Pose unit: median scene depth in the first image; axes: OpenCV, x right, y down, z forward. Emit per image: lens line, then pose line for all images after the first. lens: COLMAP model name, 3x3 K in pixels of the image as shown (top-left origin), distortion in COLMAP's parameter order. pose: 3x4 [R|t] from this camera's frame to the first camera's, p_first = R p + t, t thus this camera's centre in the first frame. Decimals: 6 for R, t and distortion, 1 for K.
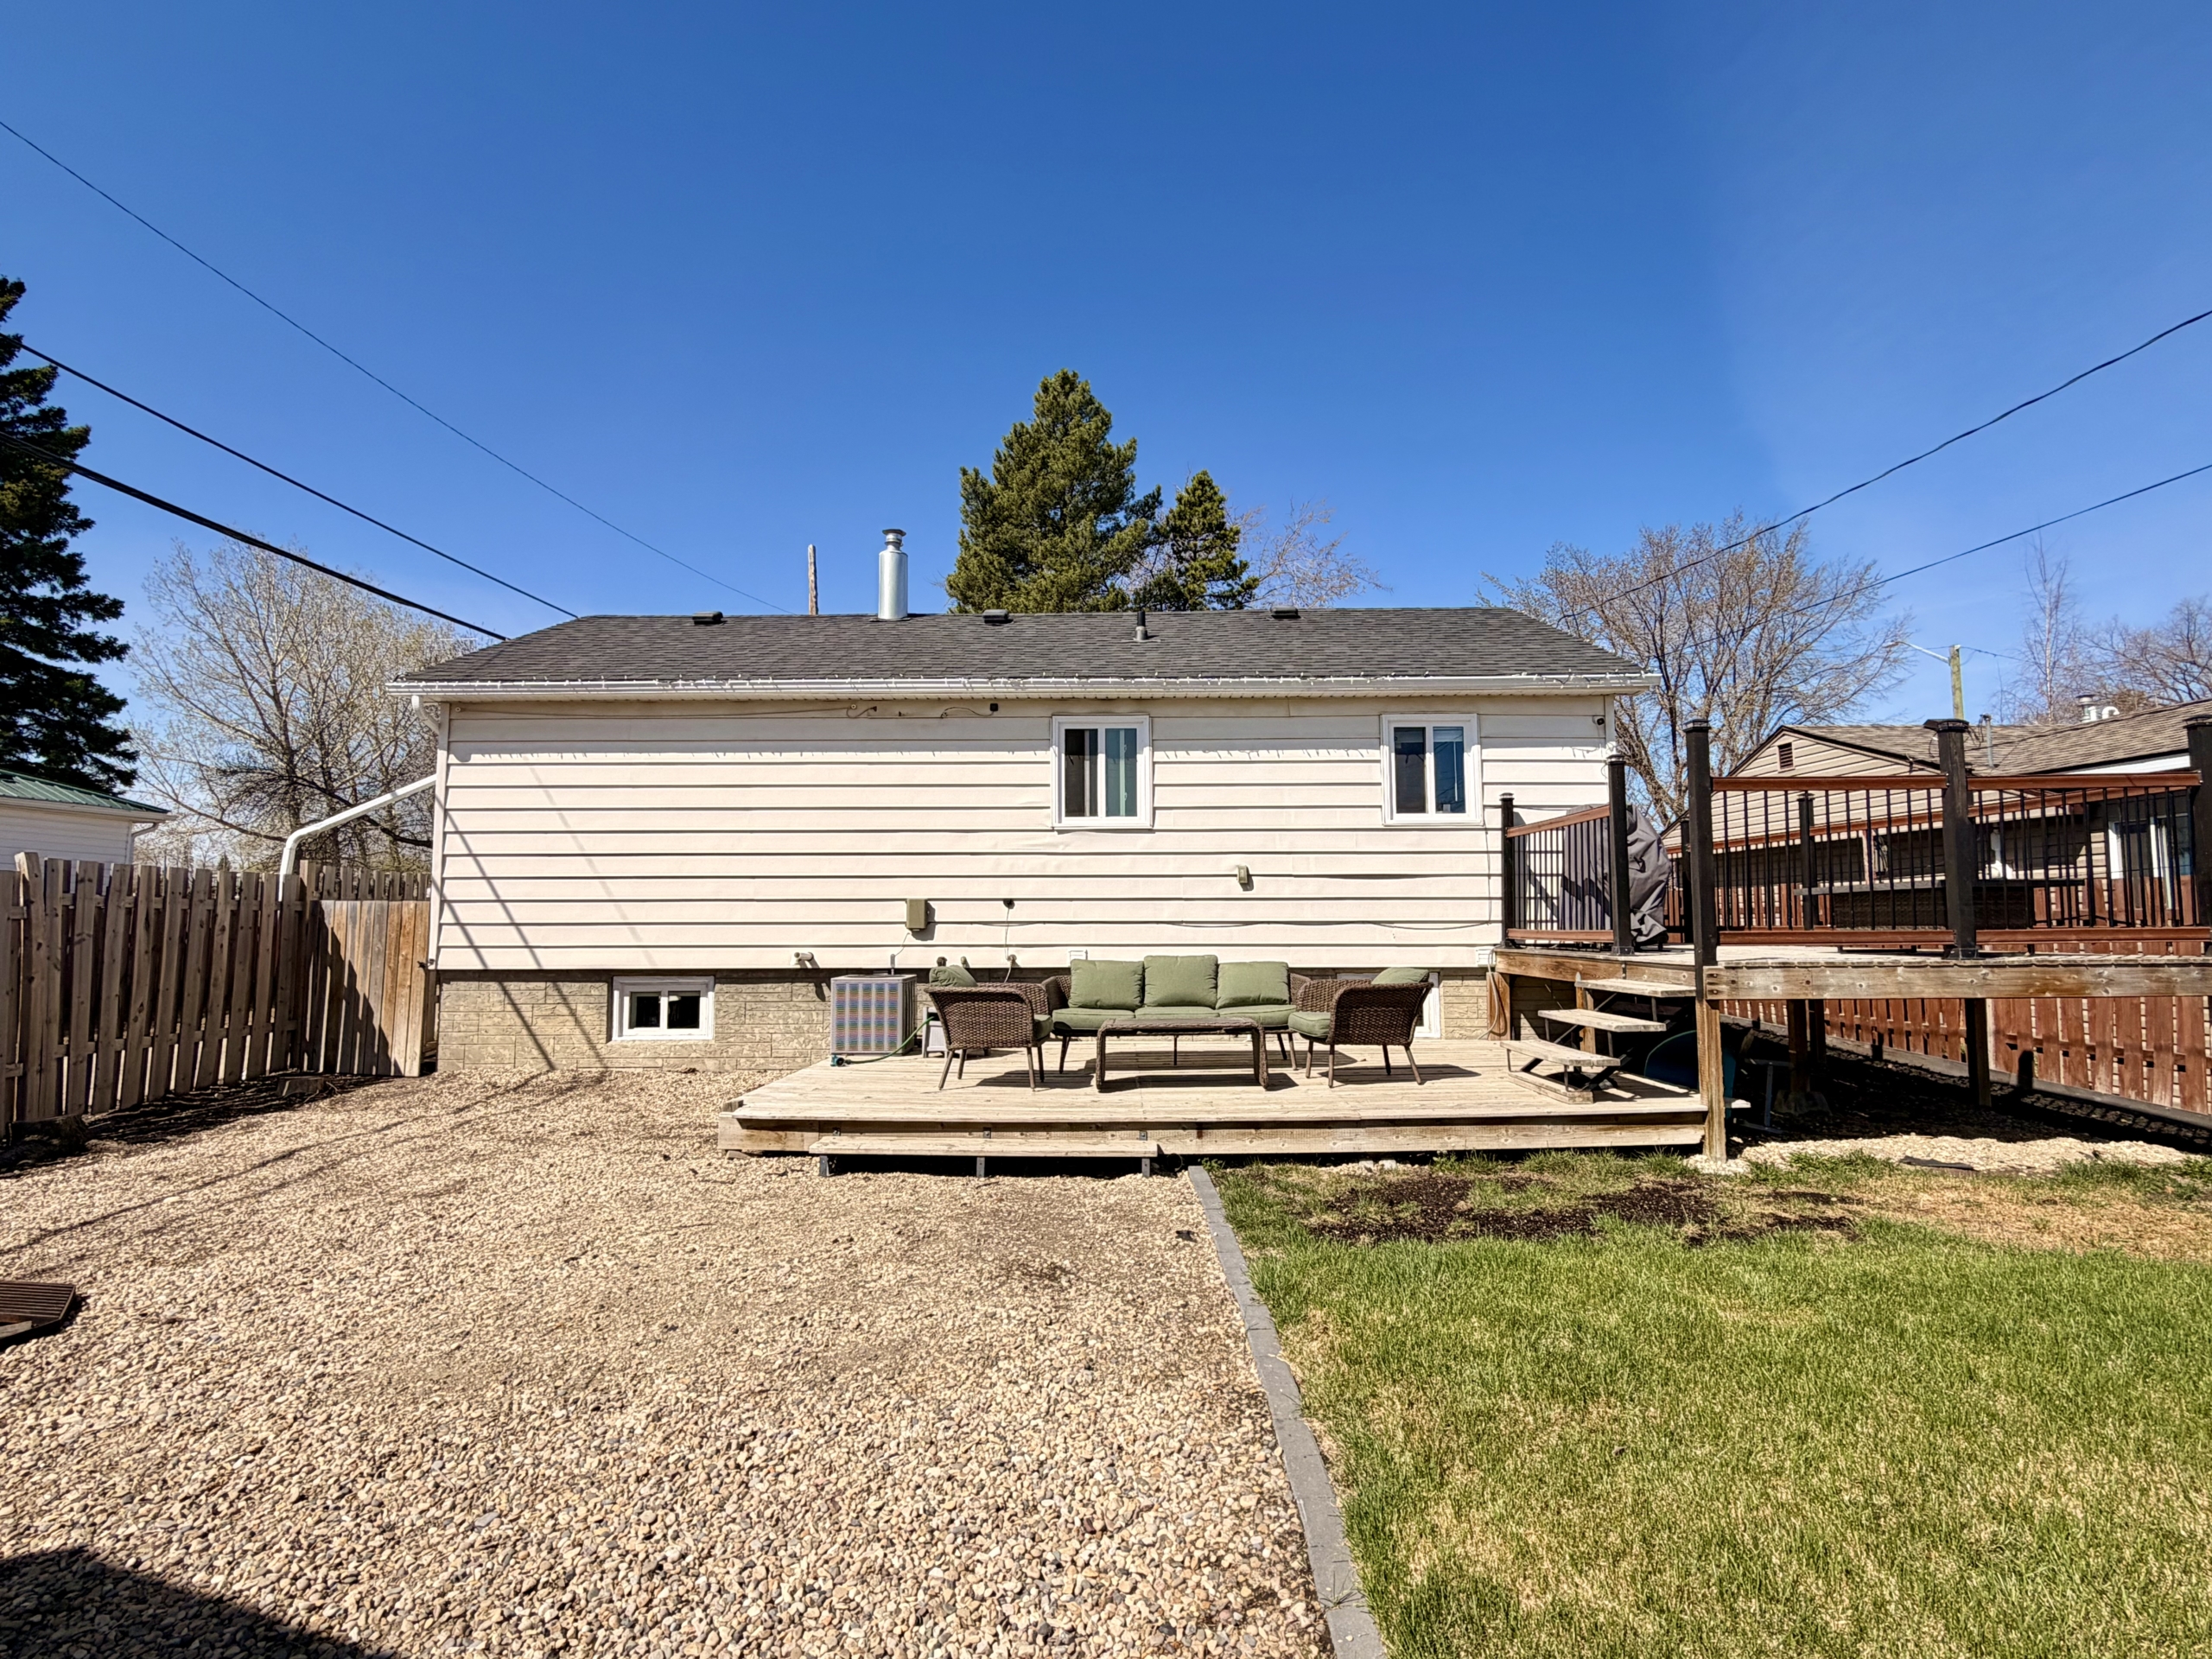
lens RADIAL K [[1070.9, 0, 1106.3], [0, 1070.9, 827.4], [0, 0, 1]] dist [-0.004731, -0.000657]
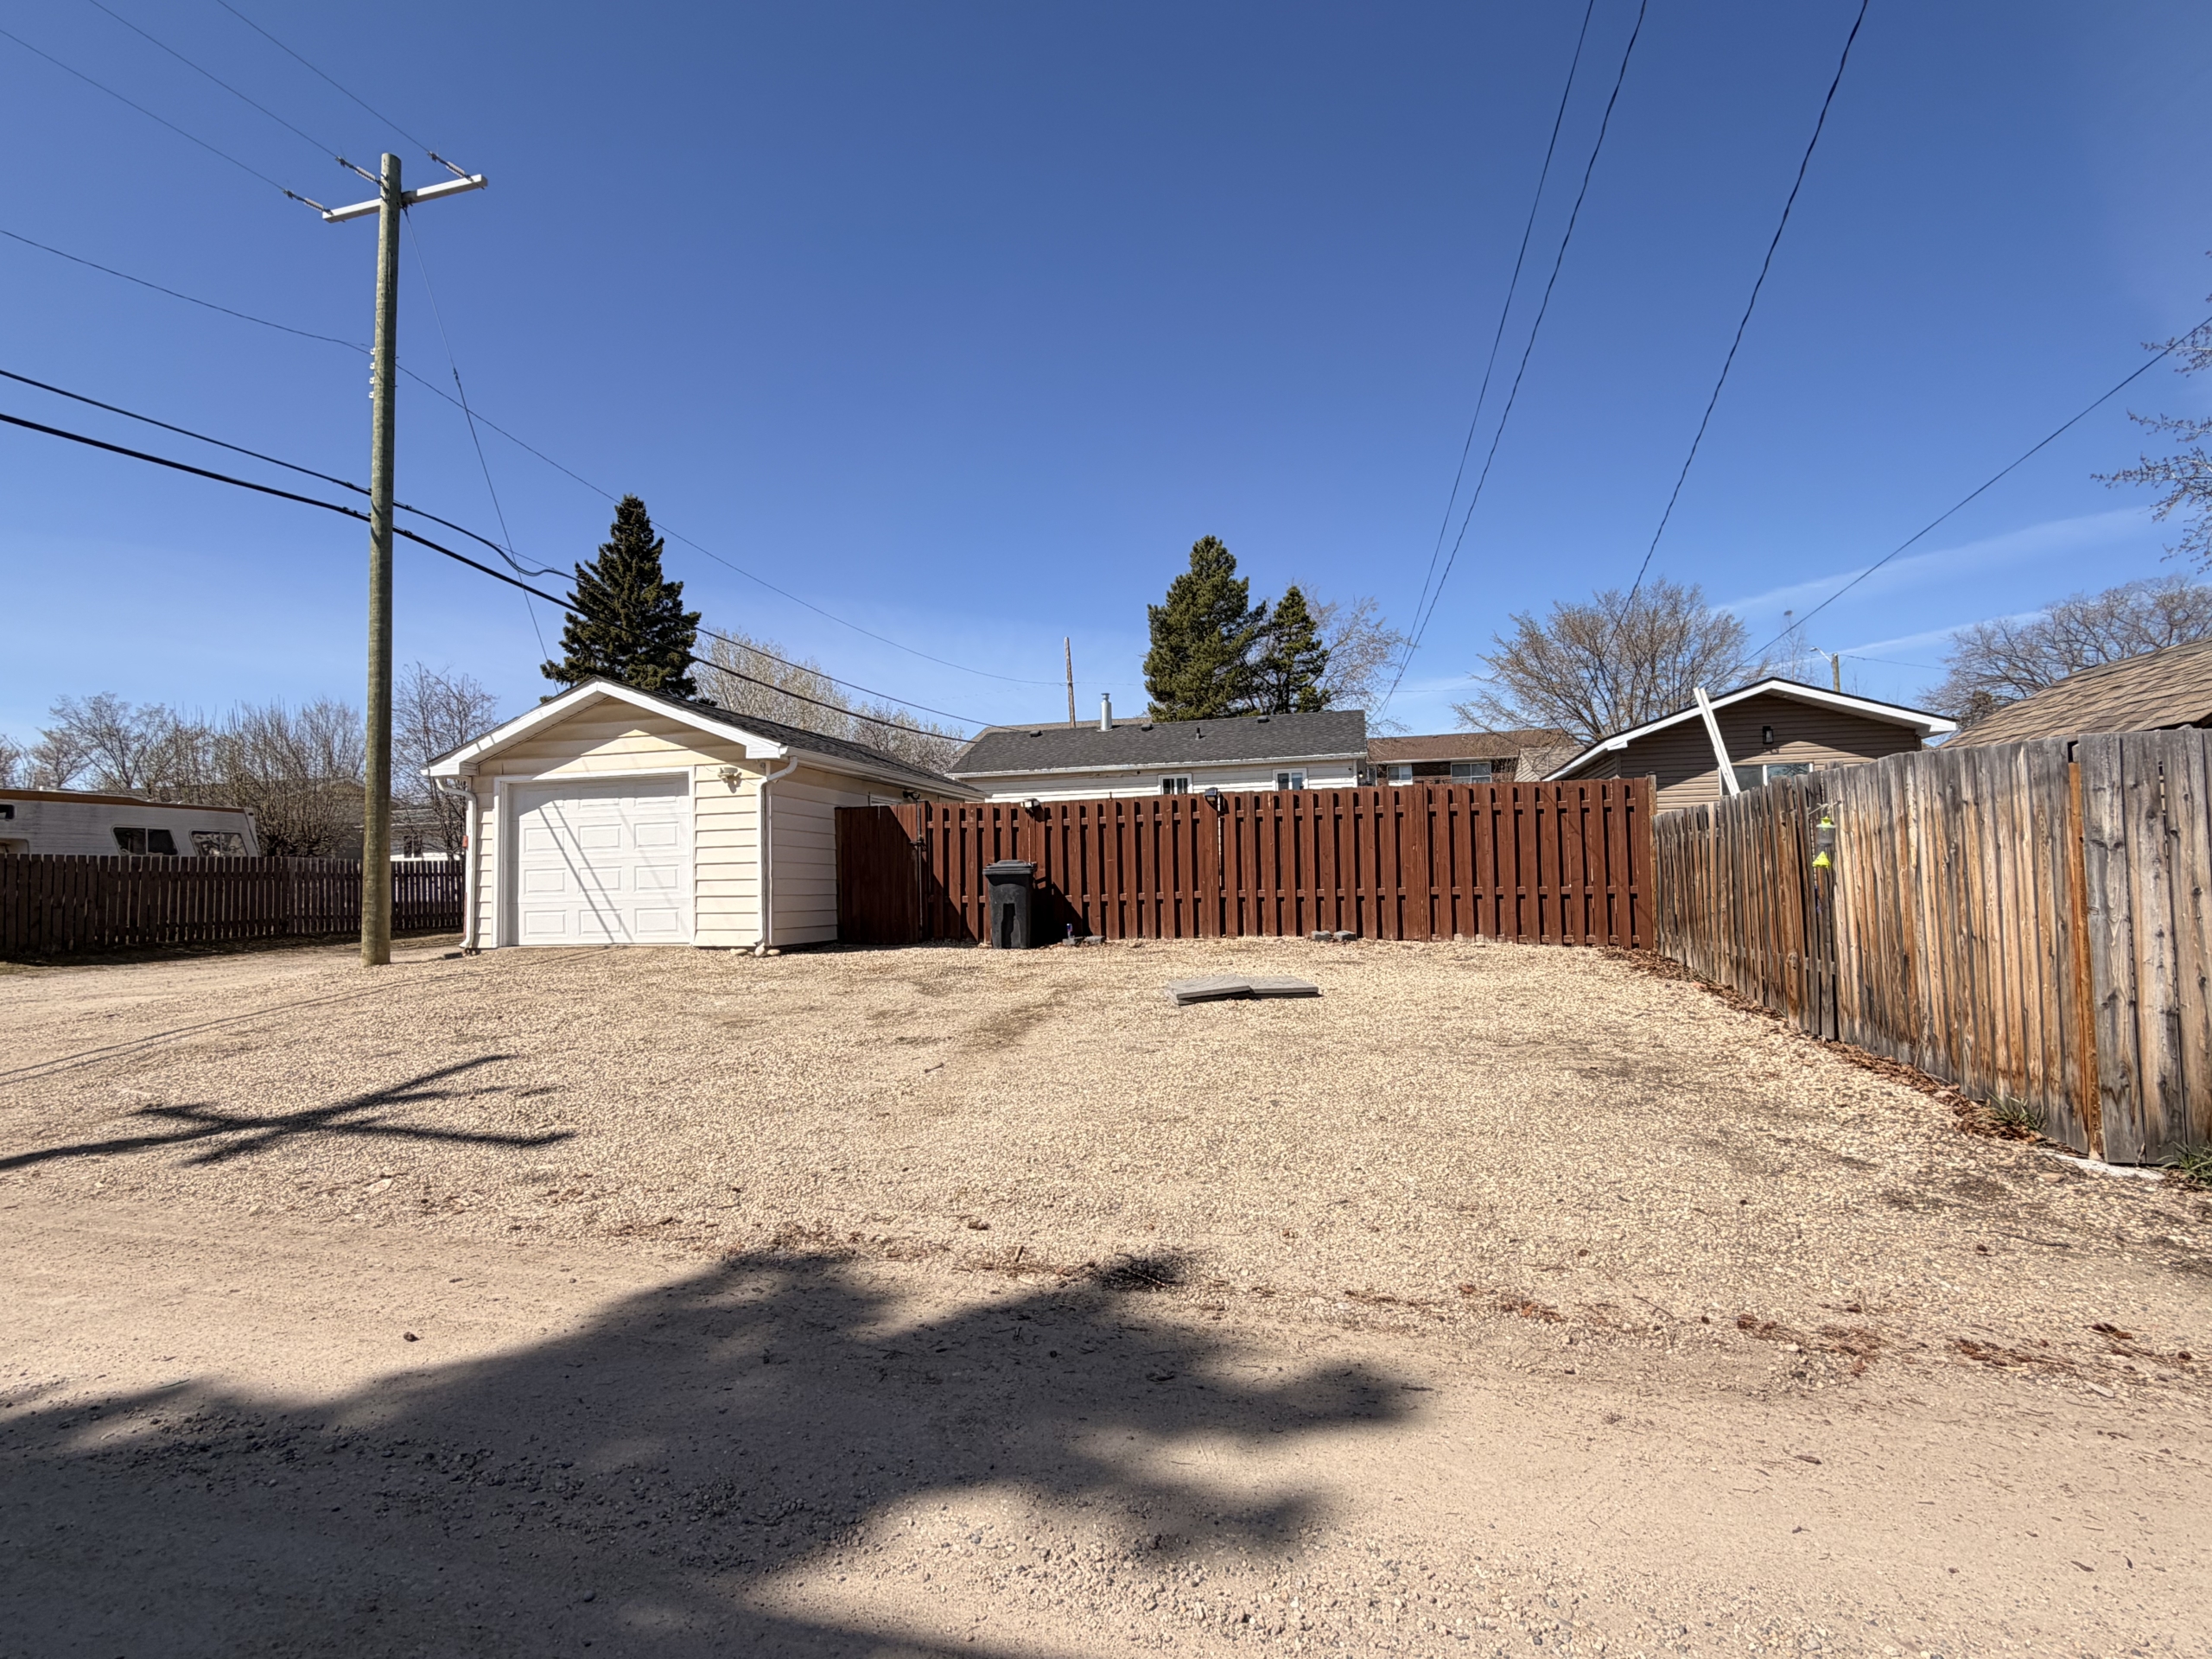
lens RADIAL K [[1070.9, 0, 1109.4], [0, 1070.9, 813.6], [0, 0, 1]] dist [-0.004731, -0.000657]
pose [[0.973317, -0.033118, -0.227064, 0.476330], [0.038322, 0.999093, 0.018547, -0.057256], [0.226244, -0.026754, 0.973703, -1.857429]]
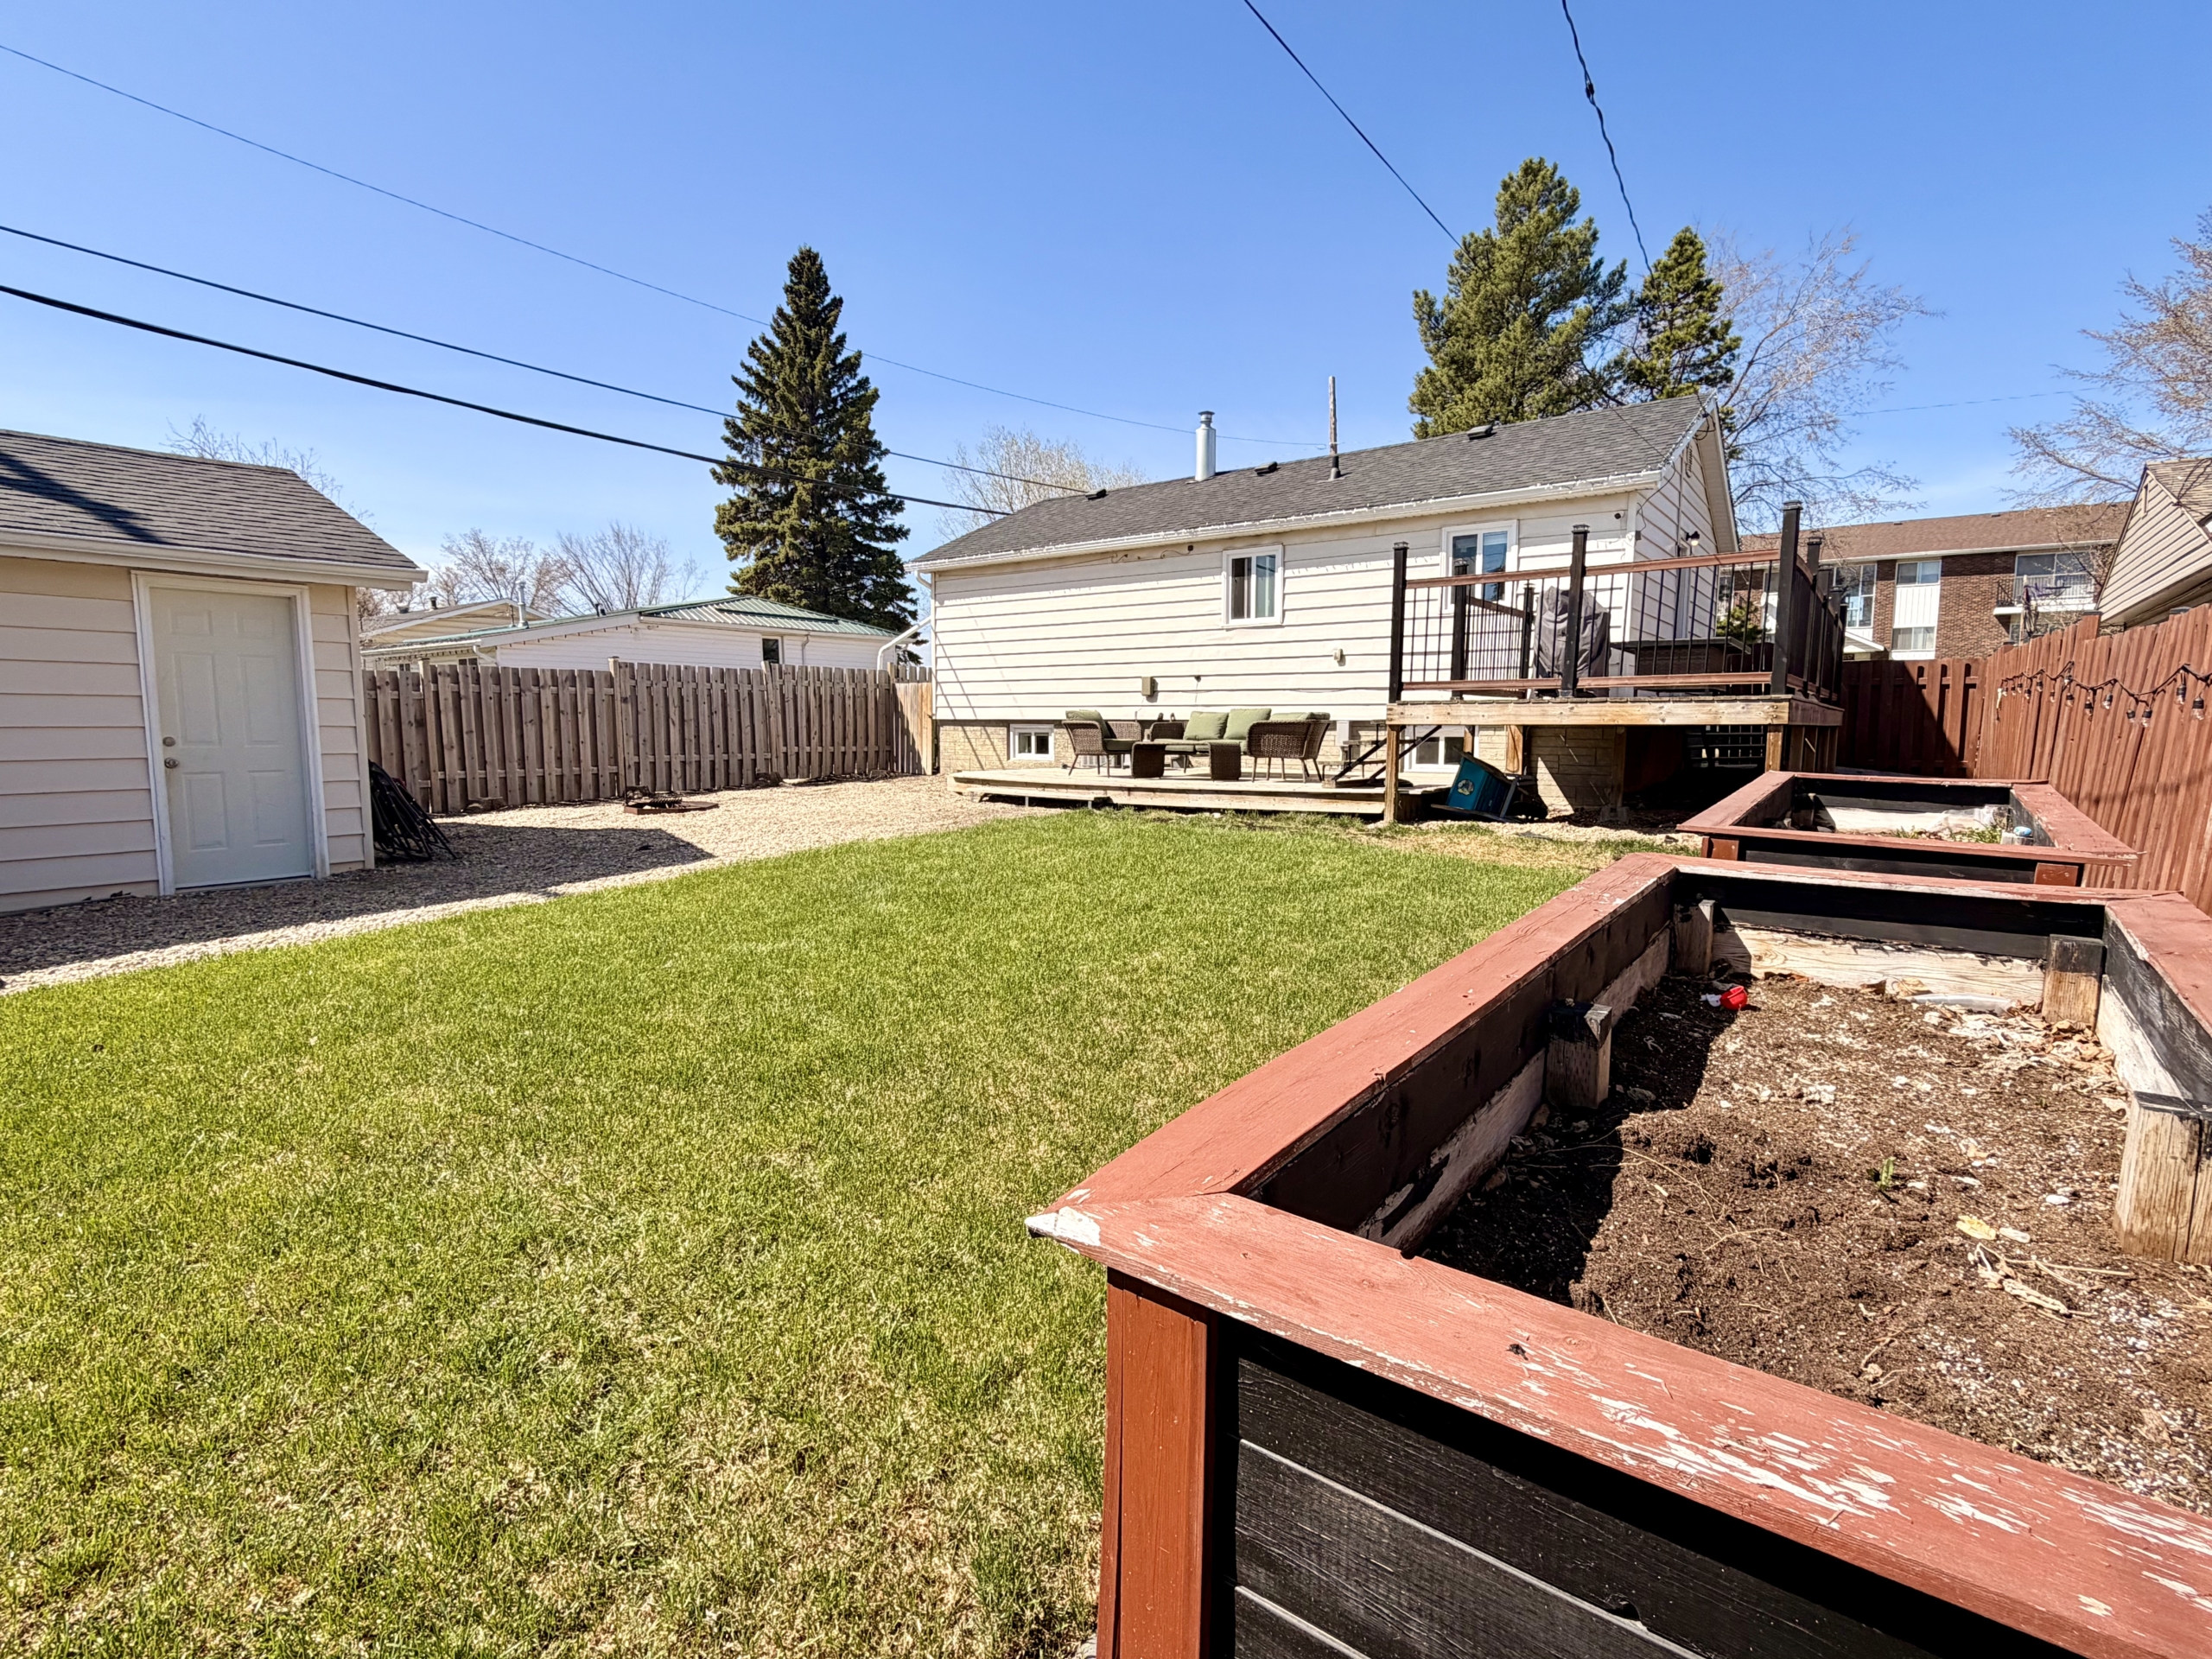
lens RADIAL K [[1070.9, 0, 1128.9], [0, 1070.9, 809.6], [0, 0, 1]] dist [-0.004731, -0.000657]
pose [[0.809140, 0.054804, -0.585054, 0.727861], [0.045324, 0.986854, 0.155126, 0.013680], [0.585865, -0.152036, 0.796020, -0.307955]]
